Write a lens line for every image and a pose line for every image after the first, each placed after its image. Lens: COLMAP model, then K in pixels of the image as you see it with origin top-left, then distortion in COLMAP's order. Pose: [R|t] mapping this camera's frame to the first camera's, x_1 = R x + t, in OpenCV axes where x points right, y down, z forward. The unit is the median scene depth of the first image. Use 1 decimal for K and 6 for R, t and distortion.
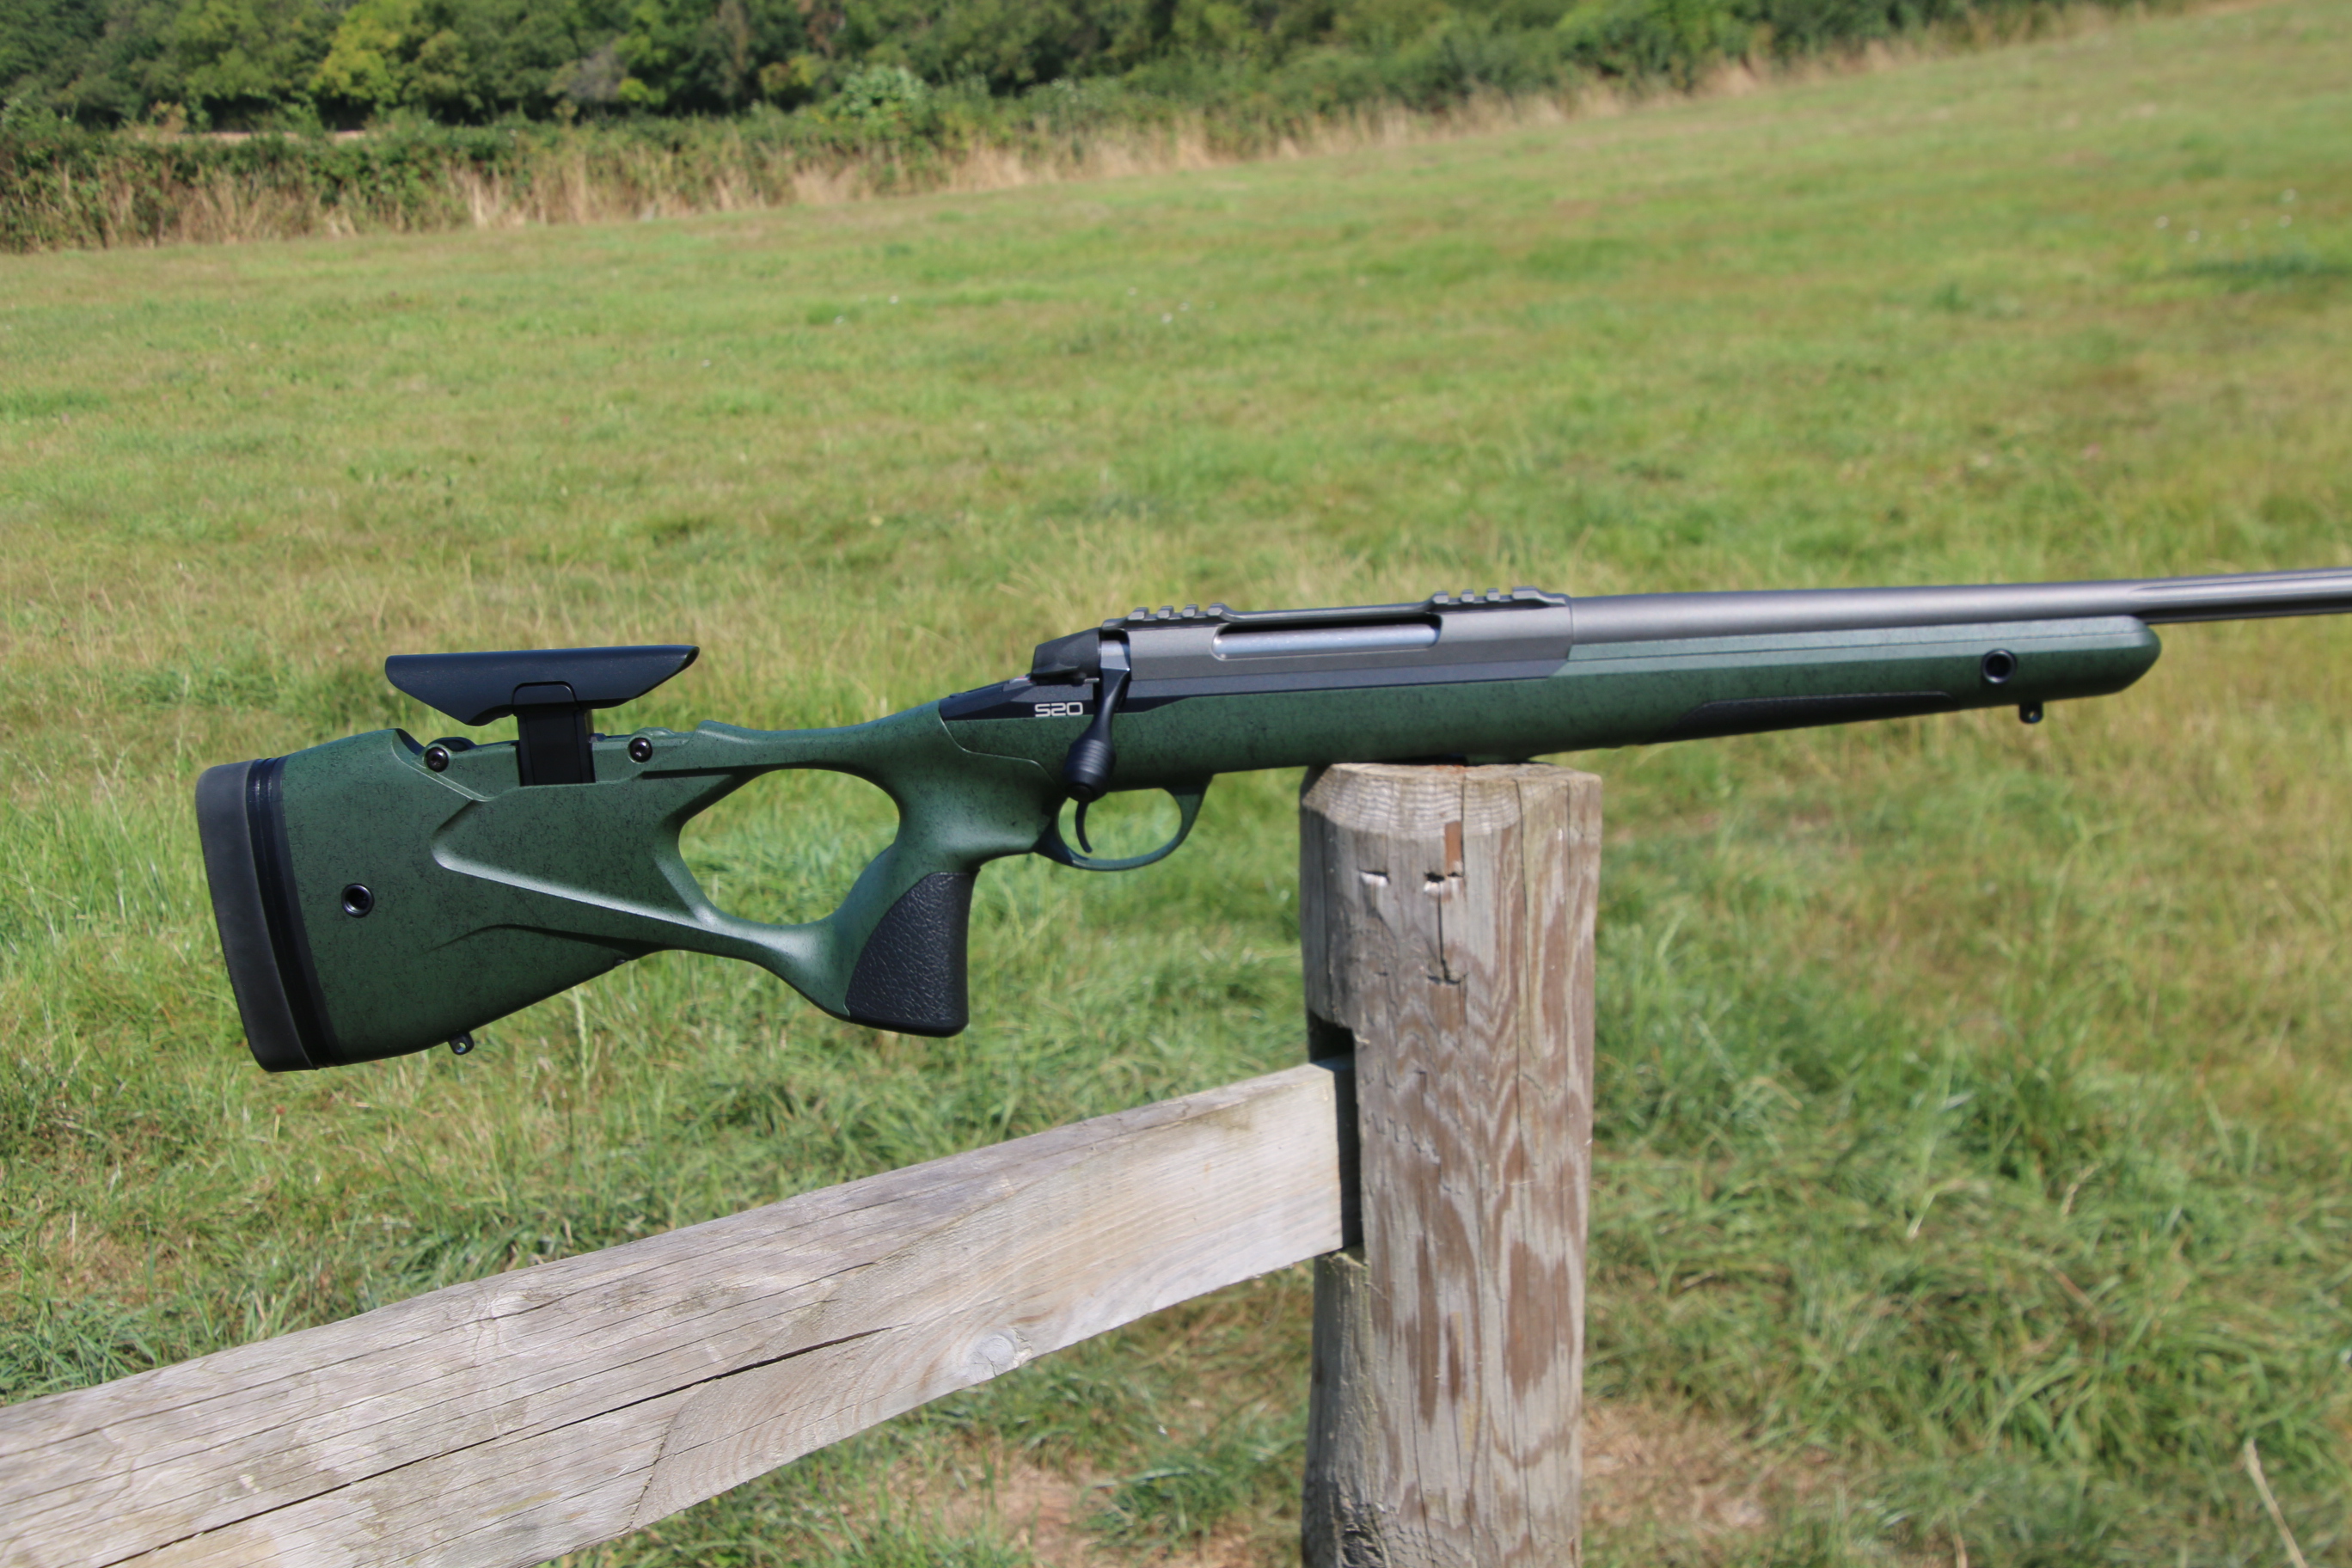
lens RADIAL K [[2894.3, 0, 1288.7], [0, 2894.3, 895.5], [0, 0, 1]] dist [0.029652, 0.403508]
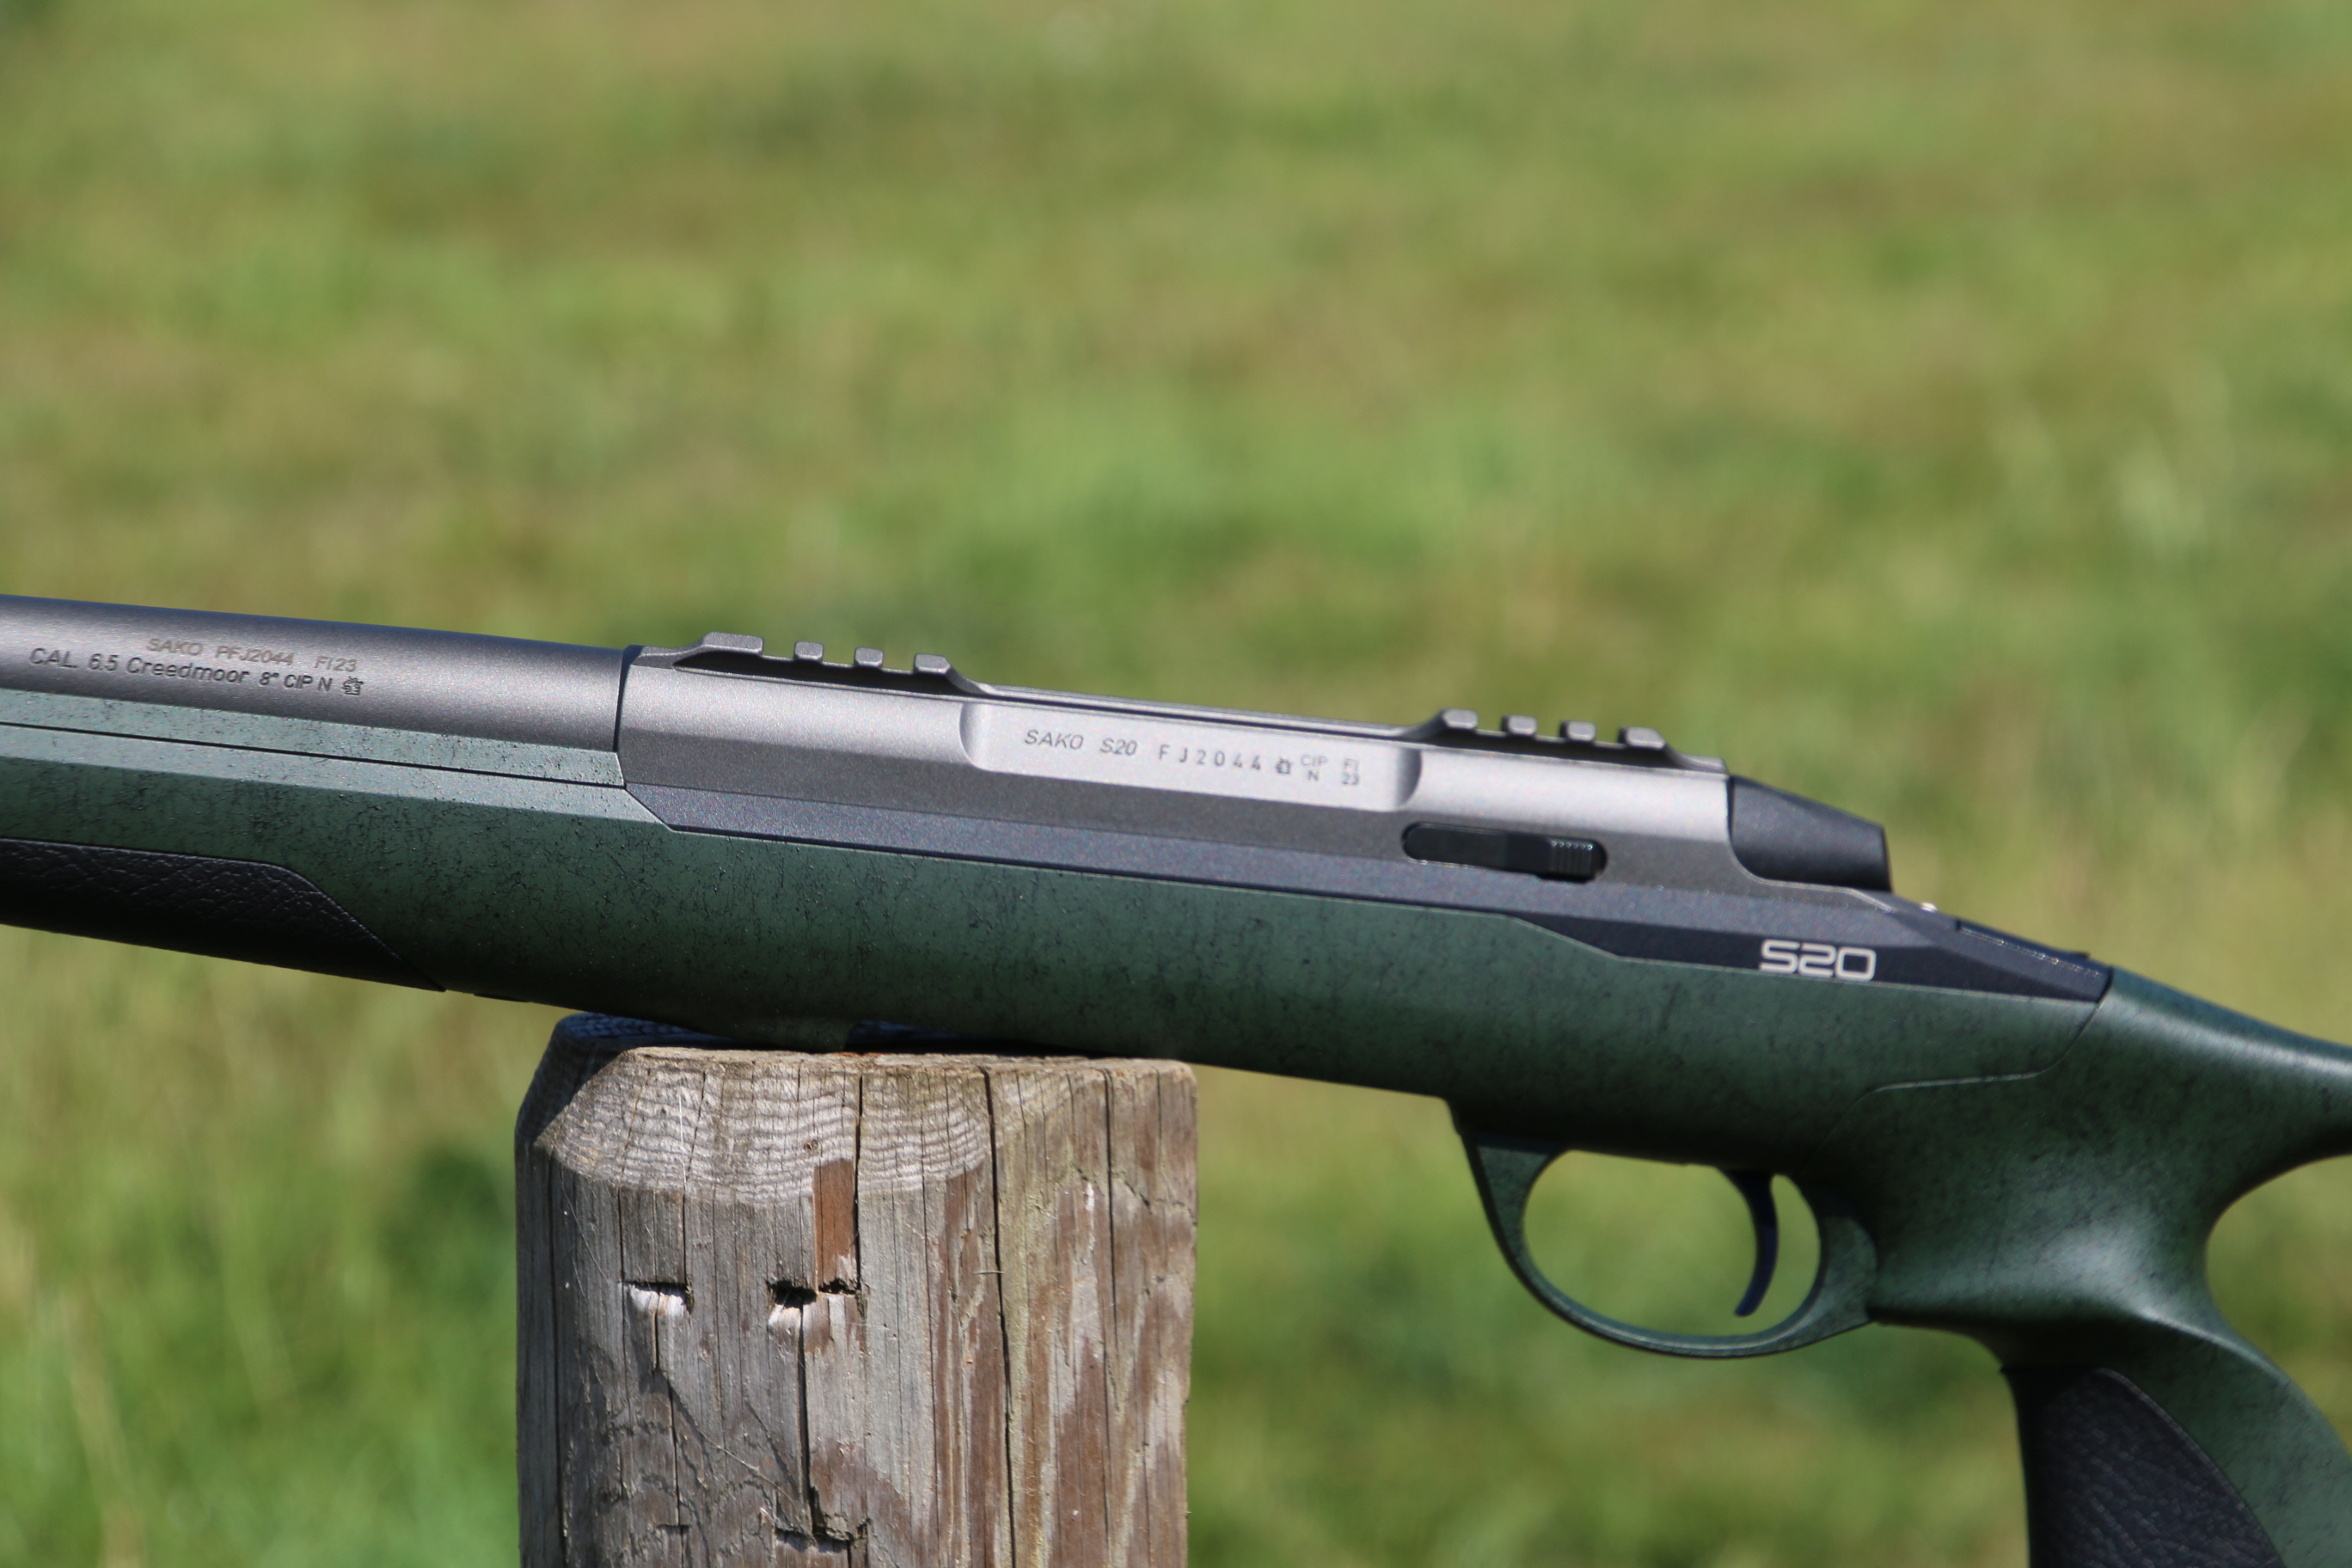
lens RADIAL K [[9757.4, 0, 1342.9], [0, 9757.4, 922.9], [0, 0, 1]] dist [1.435157, 0.229618]
pose [[0.999703, 0.011343, -0.021586, 0.152825], [-0.013606, 0.994085, -0.107748, 0.089105], [0.020236, 0.108010, 0.993944, -0.423343]]
